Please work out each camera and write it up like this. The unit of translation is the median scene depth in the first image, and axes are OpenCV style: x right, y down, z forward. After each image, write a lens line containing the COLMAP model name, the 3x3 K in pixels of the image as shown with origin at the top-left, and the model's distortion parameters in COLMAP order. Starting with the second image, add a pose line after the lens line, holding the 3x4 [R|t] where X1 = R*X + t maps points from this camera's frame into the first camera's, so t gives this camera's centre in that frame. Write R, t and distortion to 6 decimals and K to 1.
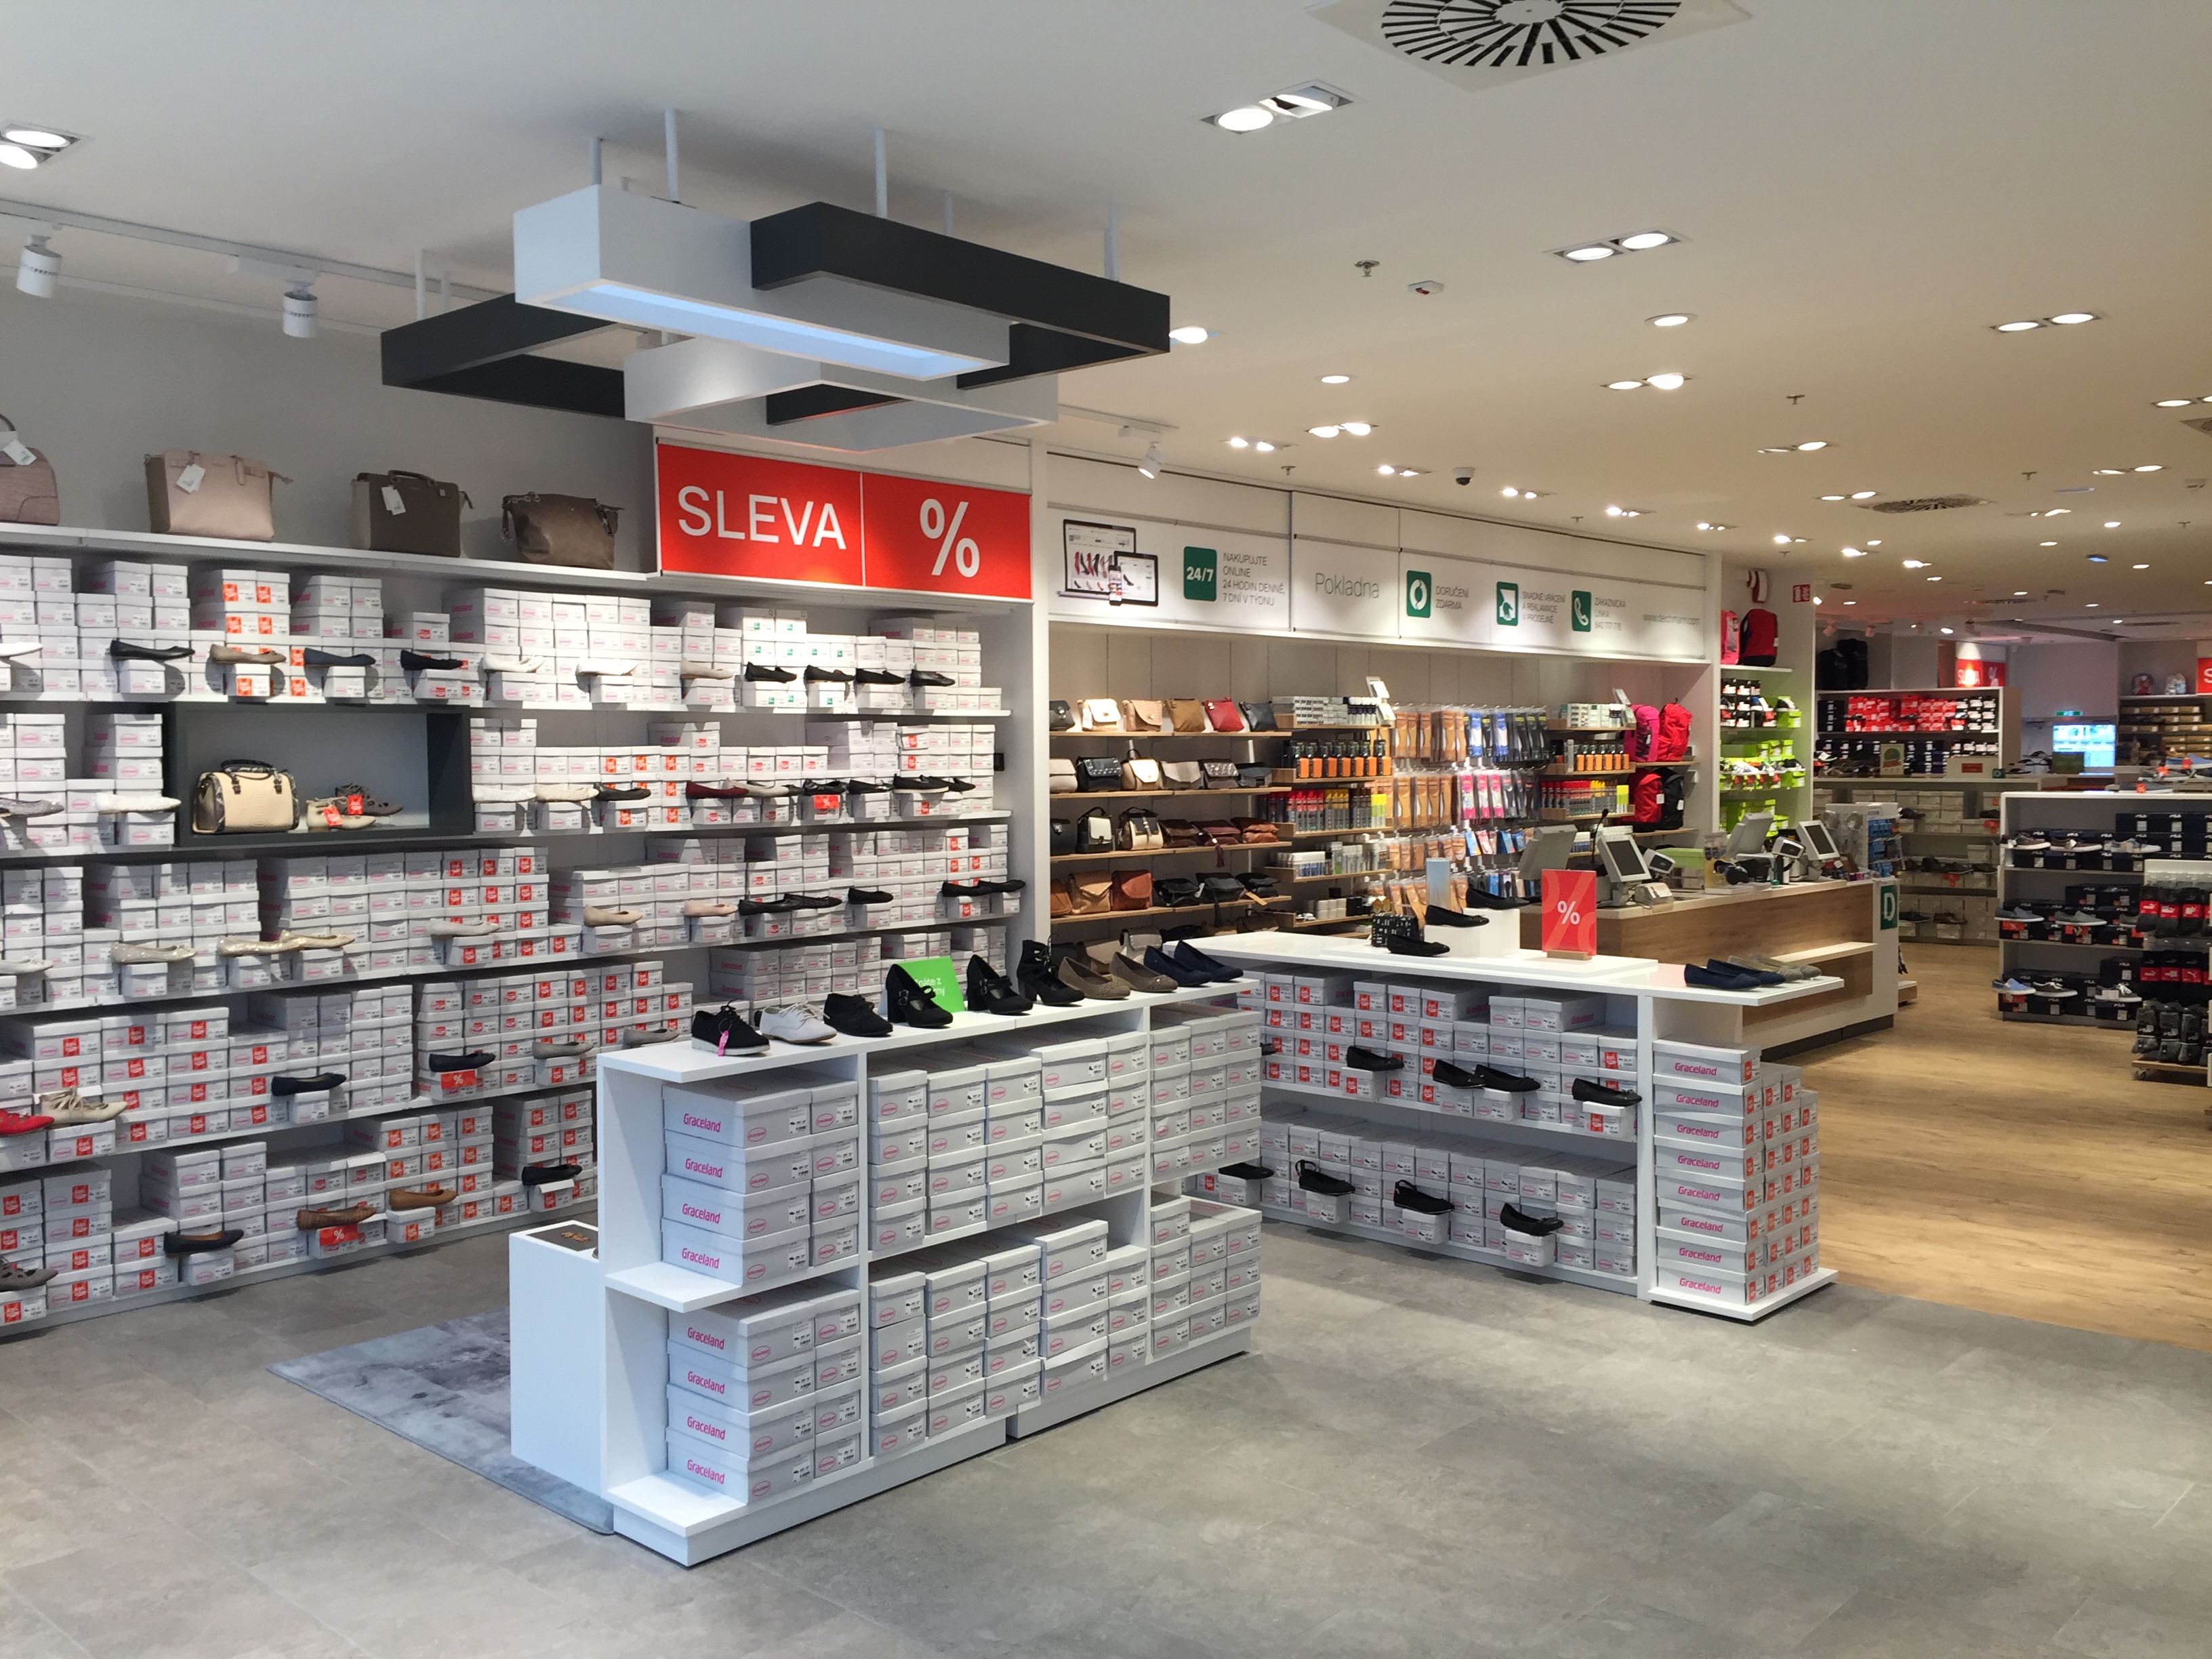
lens RADIAL K [[1914.4, 0, 1109.2], [0, 1914.4, 836.2], [0, 0, 1]] dist [0.079700, -0.125874]
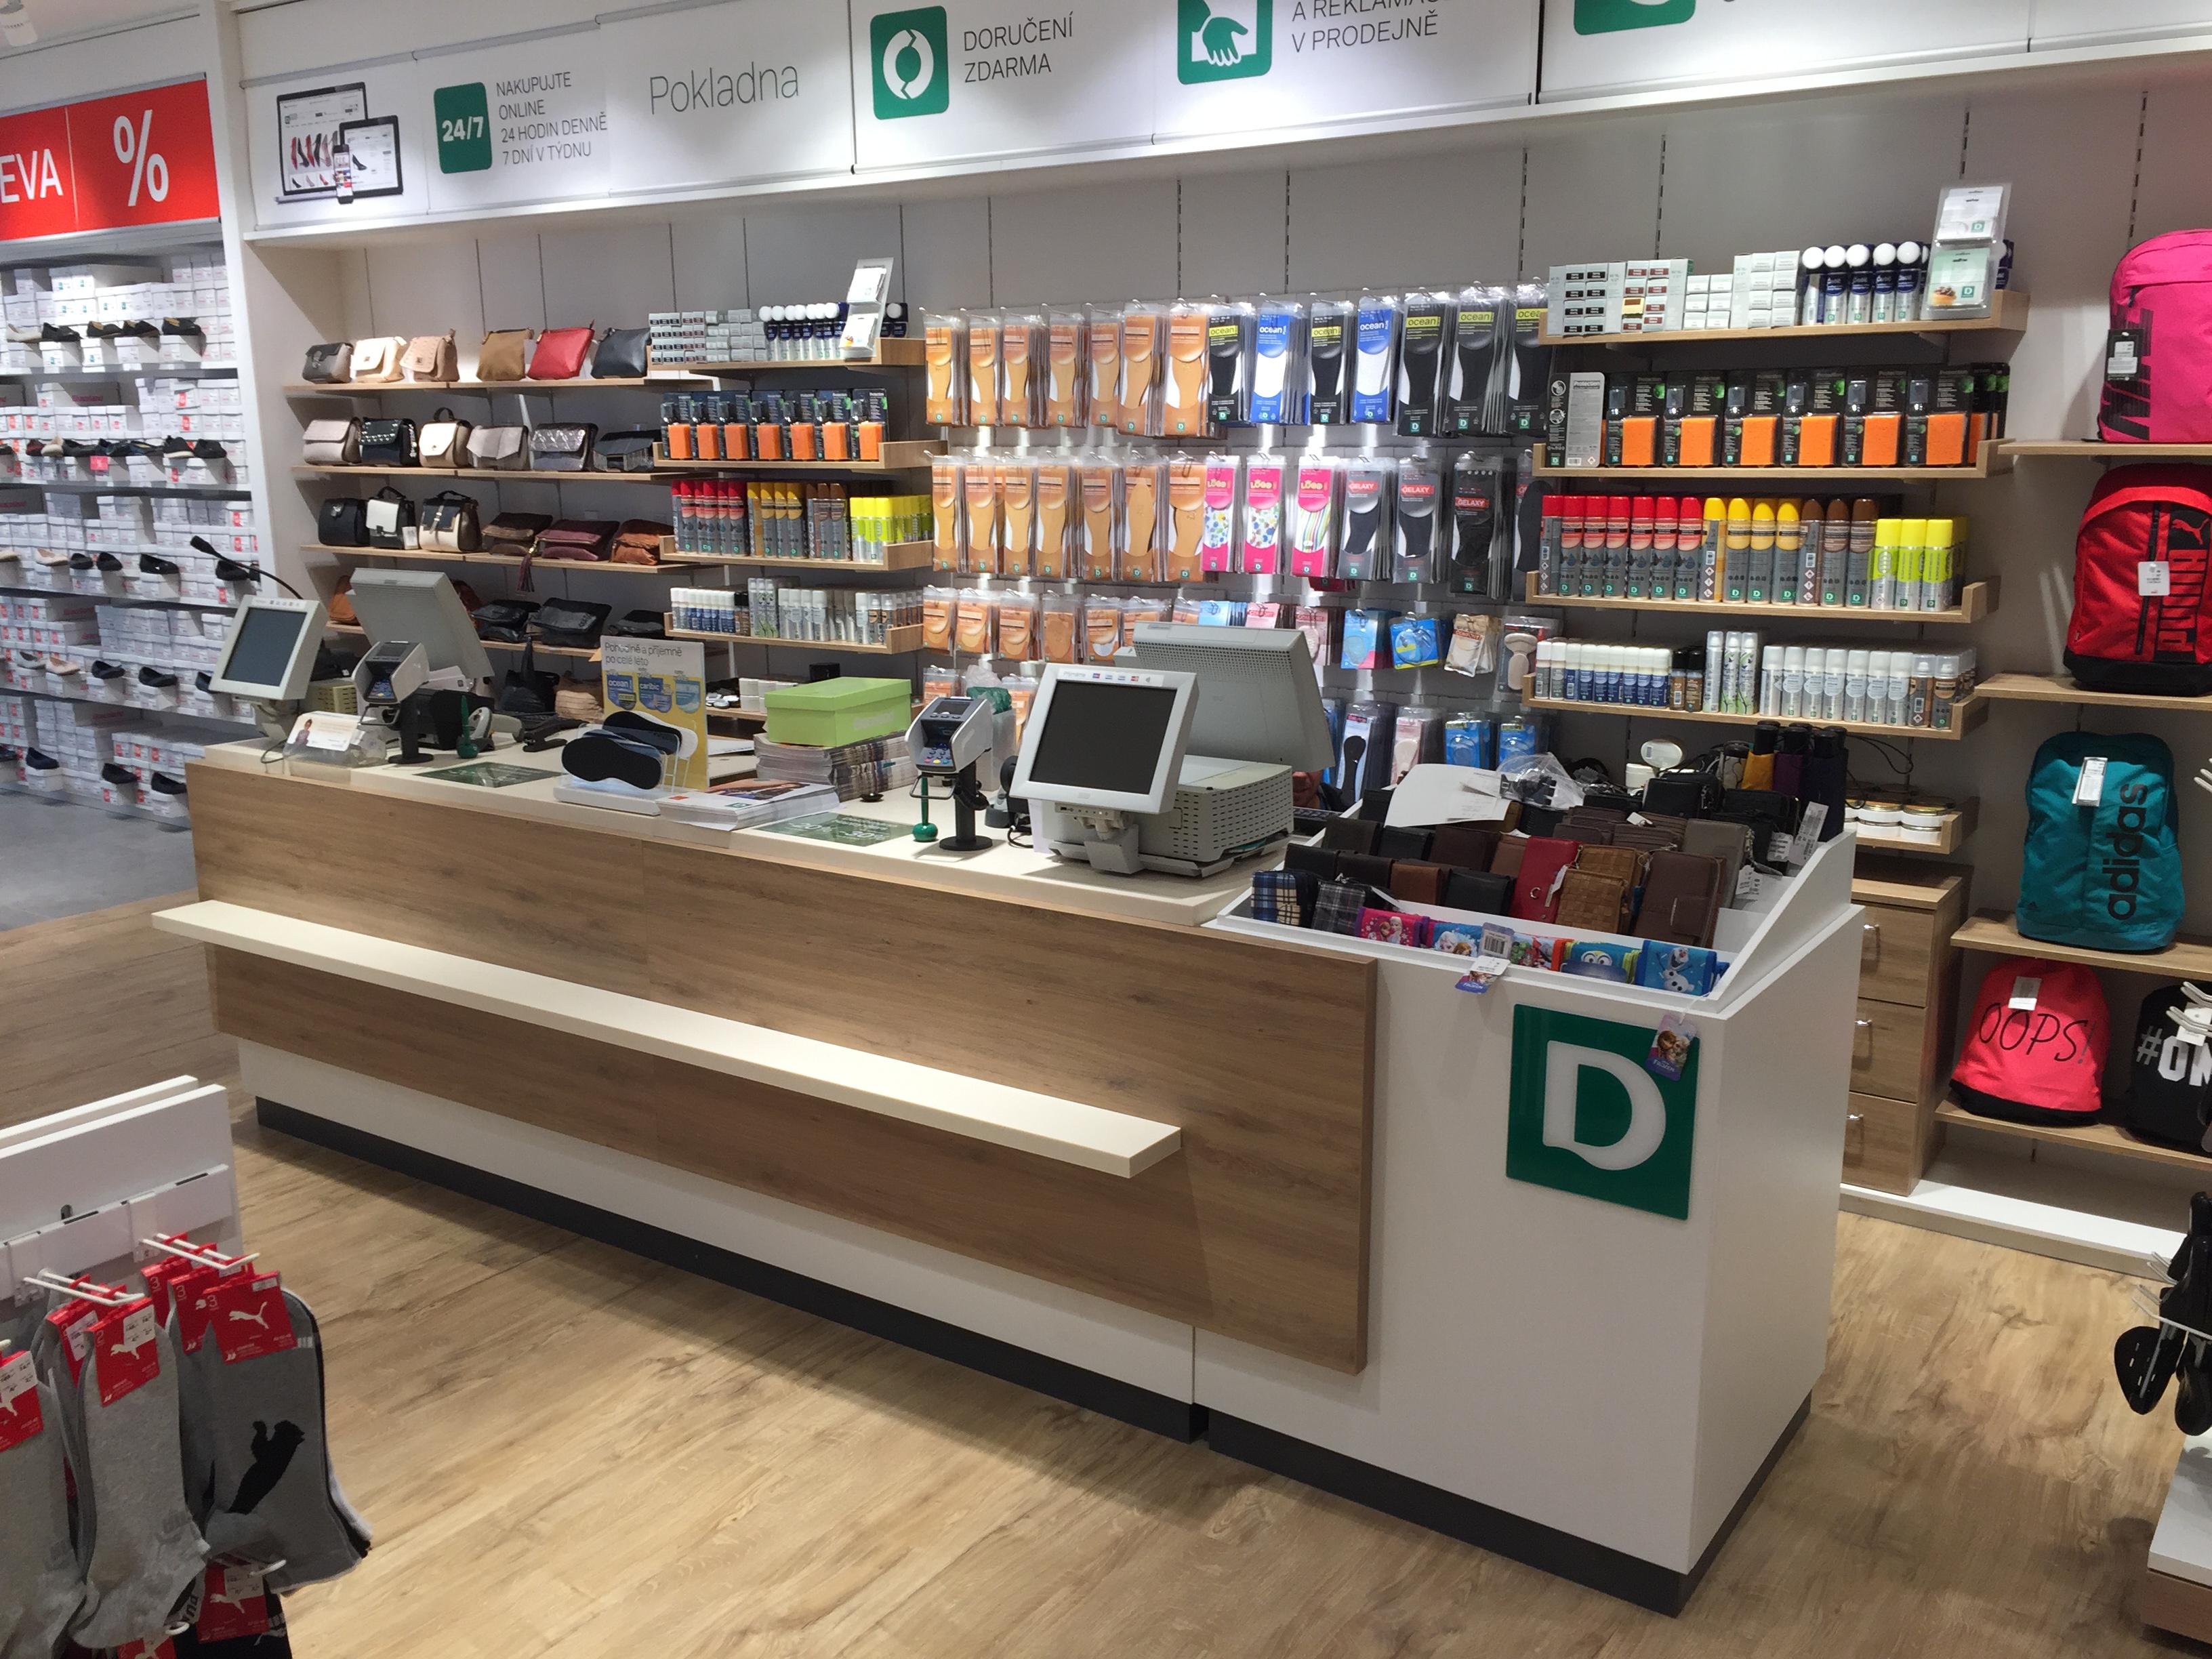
lens RADIAL K [[1882.0, 0, 1106.0], [0, 1882.0, 829.5], [0, 0, 1]] dist [0.075930, -0.101846]
pose [[0.129652, 0.216365, -0.967666, 0.760255], [-0.038208, 0.976268, 0.213169, -0.052399], [0.990823, 0.009334, 0.134842, 1.150139]]
